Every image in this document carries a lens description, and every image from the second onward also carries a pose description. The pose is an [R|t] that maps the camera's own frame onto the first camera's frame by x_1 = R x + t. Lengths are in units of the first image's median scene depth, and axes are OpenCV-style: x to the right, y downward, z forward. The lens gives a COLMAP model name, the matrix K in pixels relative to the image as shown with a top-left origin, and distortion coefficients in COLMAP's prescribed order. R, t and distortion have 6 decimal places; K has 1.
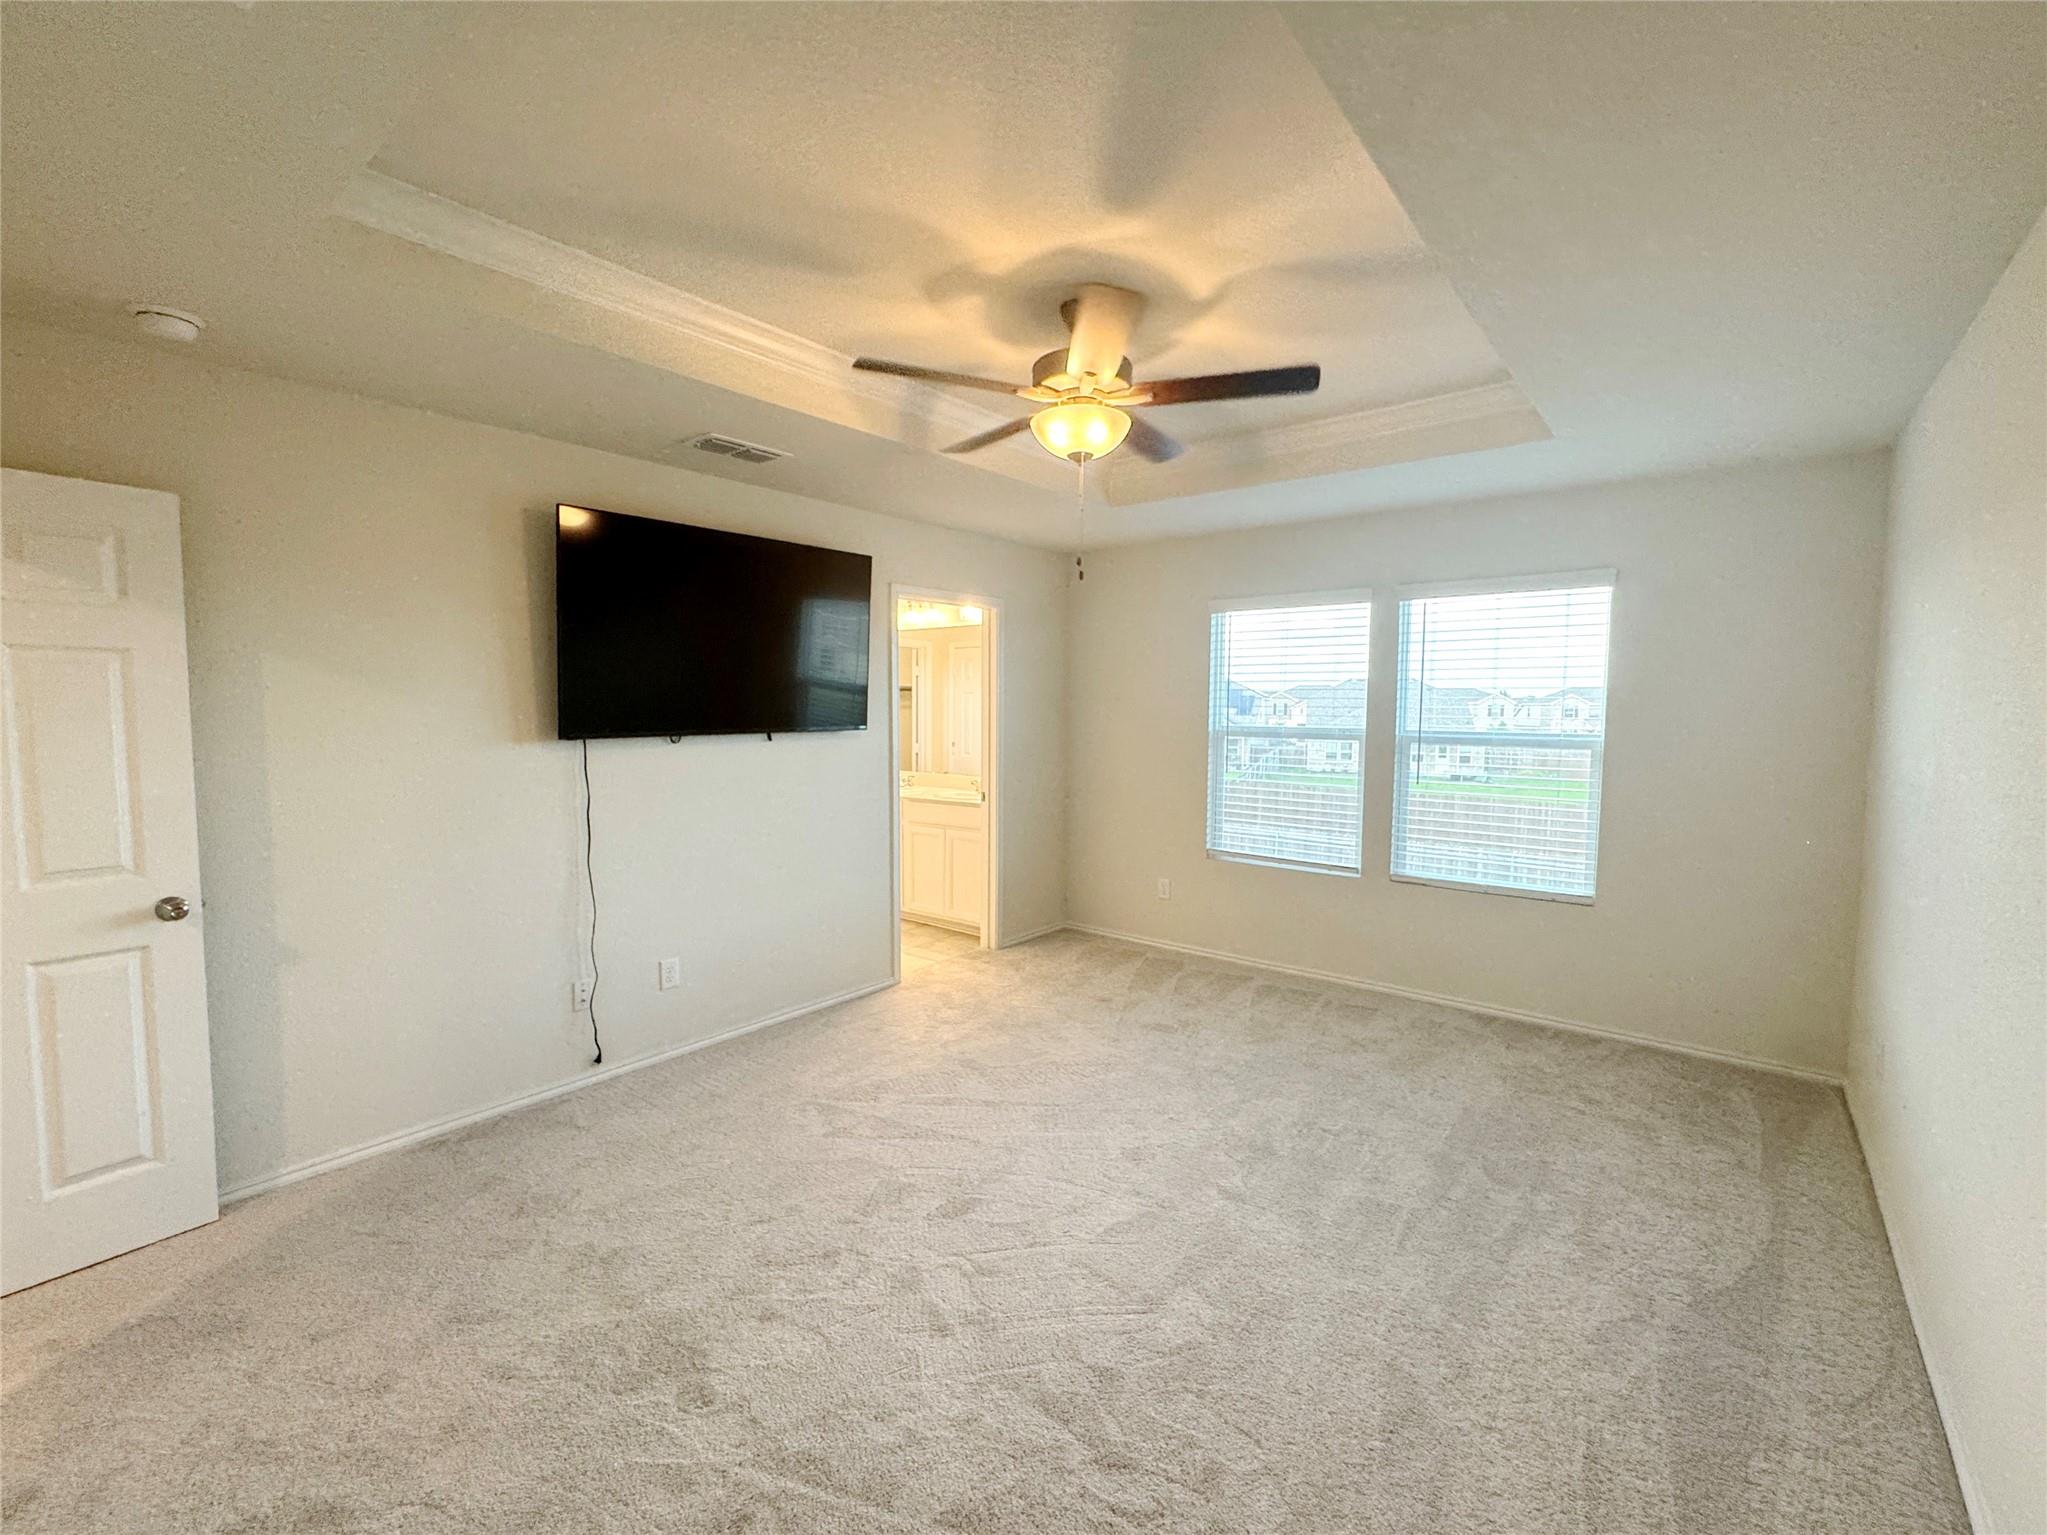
lens RADIAL K [[852.1, 0, 1021.6], [0, 852.1, 758.2], [0, 0, 1]] dist [0.004632, 0.000118]
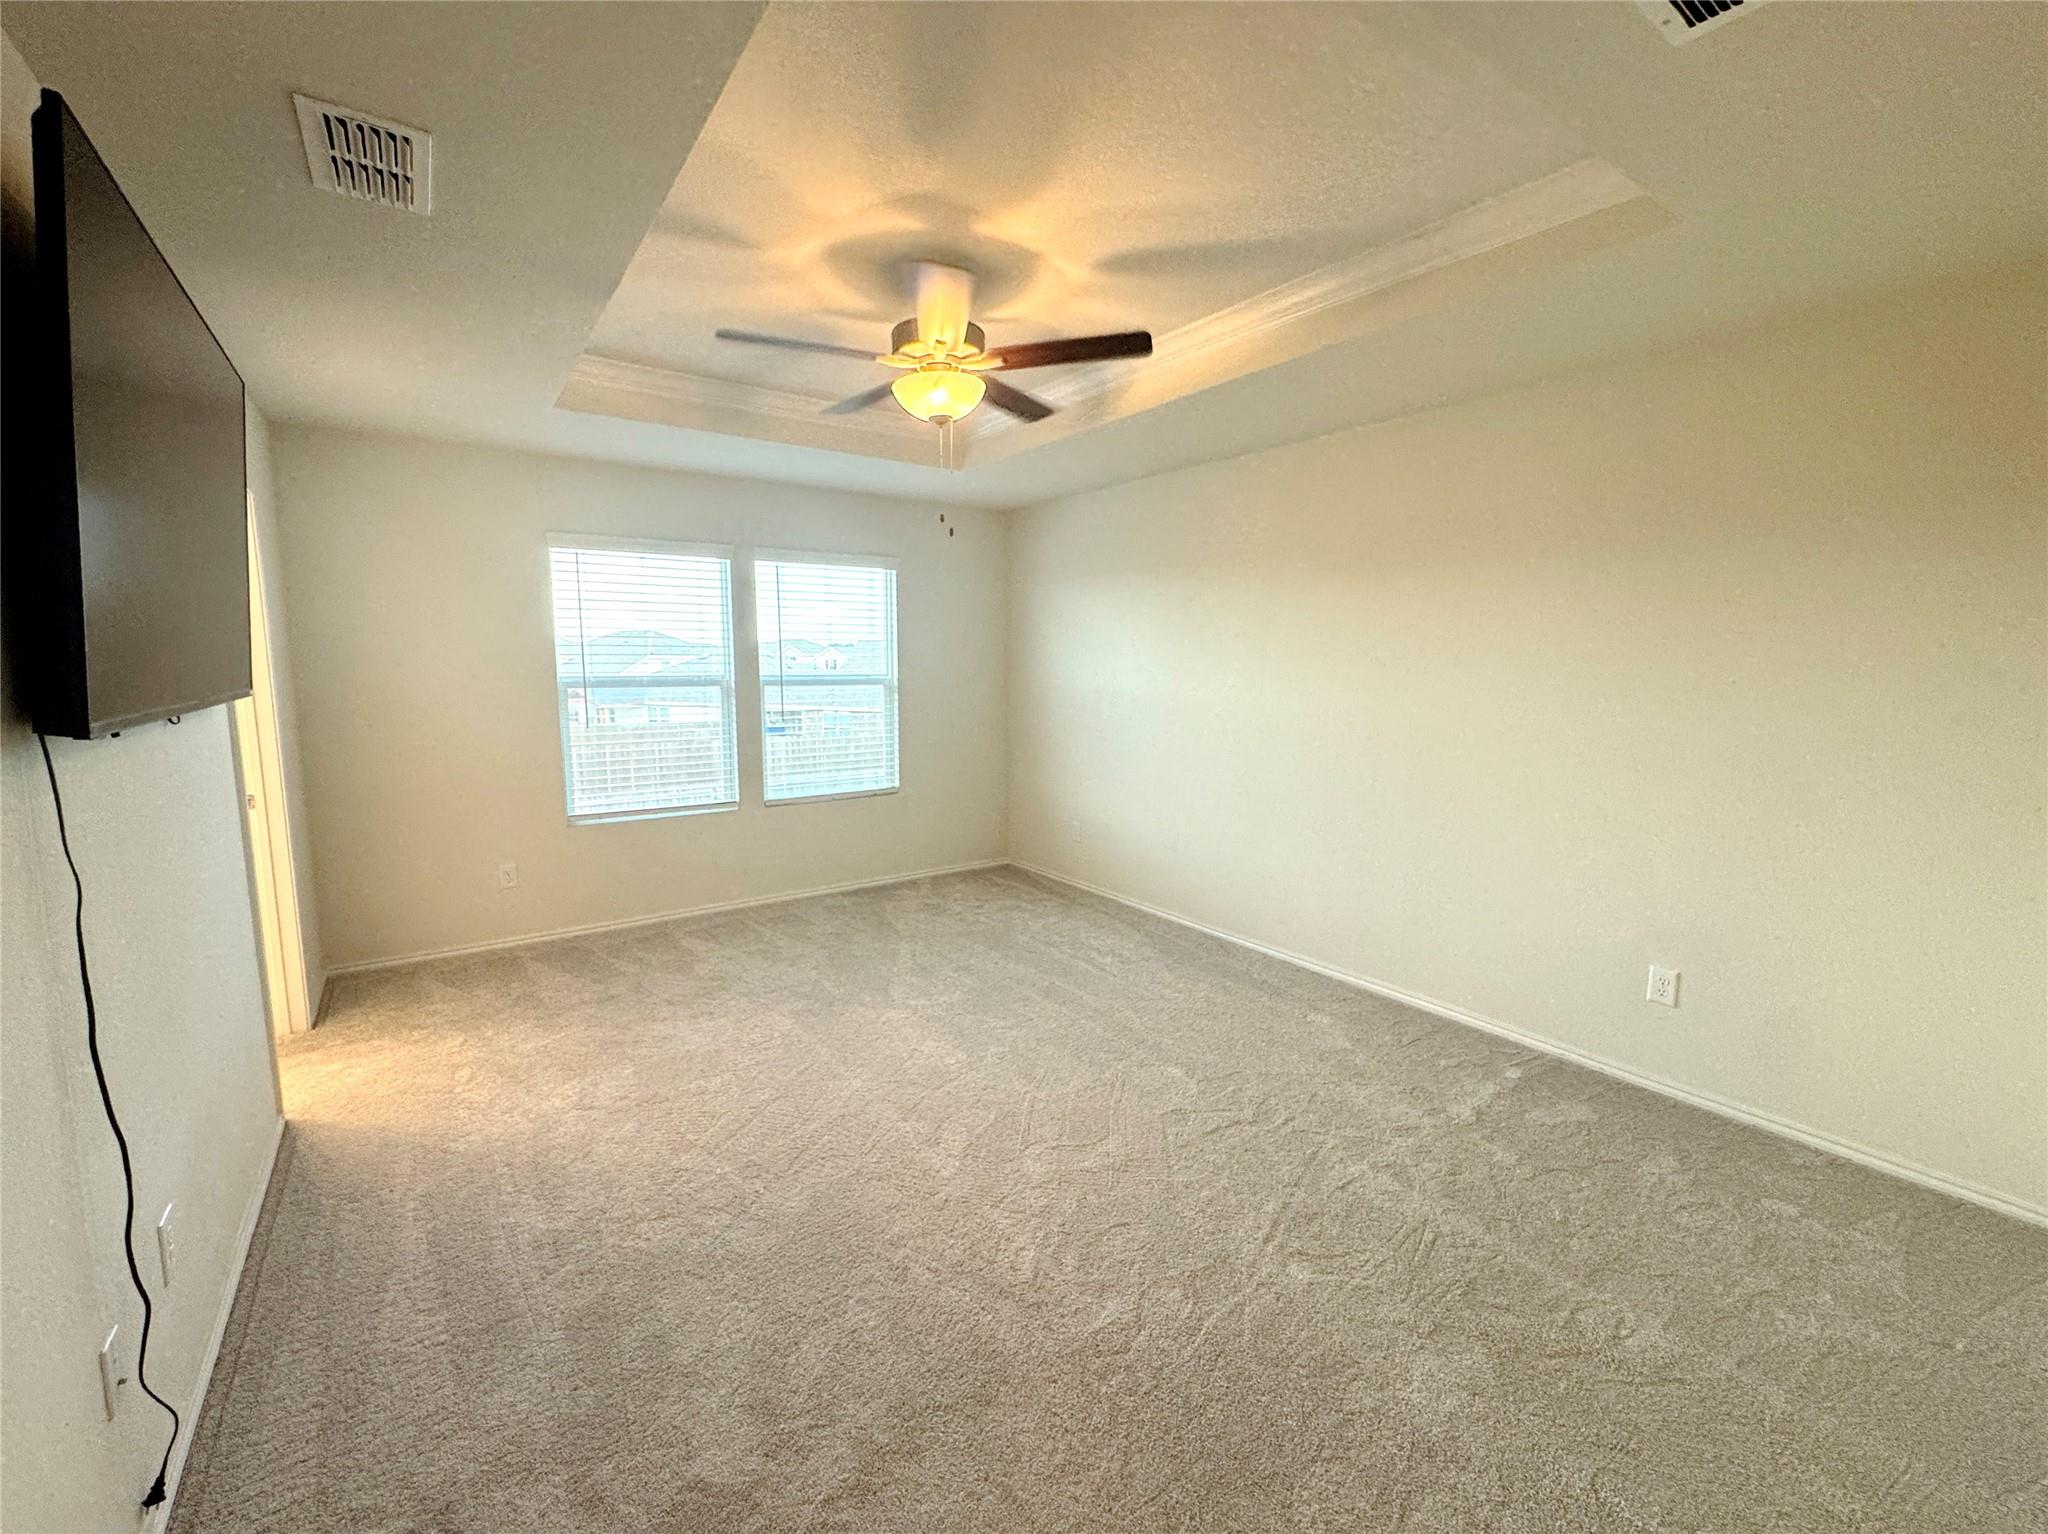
lens RADIAL K [[852.5, 0, 1020.0], [0, 852.5, 774.3], [0, 0, 1]] dist [0.004632, 0.000118]
pose [[0.271733, -0.133591, 0.953055, -0.569871], [0.052722, 0.990898, 0.123863, -0.024106], [-0.960927, 0.016589, 0.276303, 0.356434]]
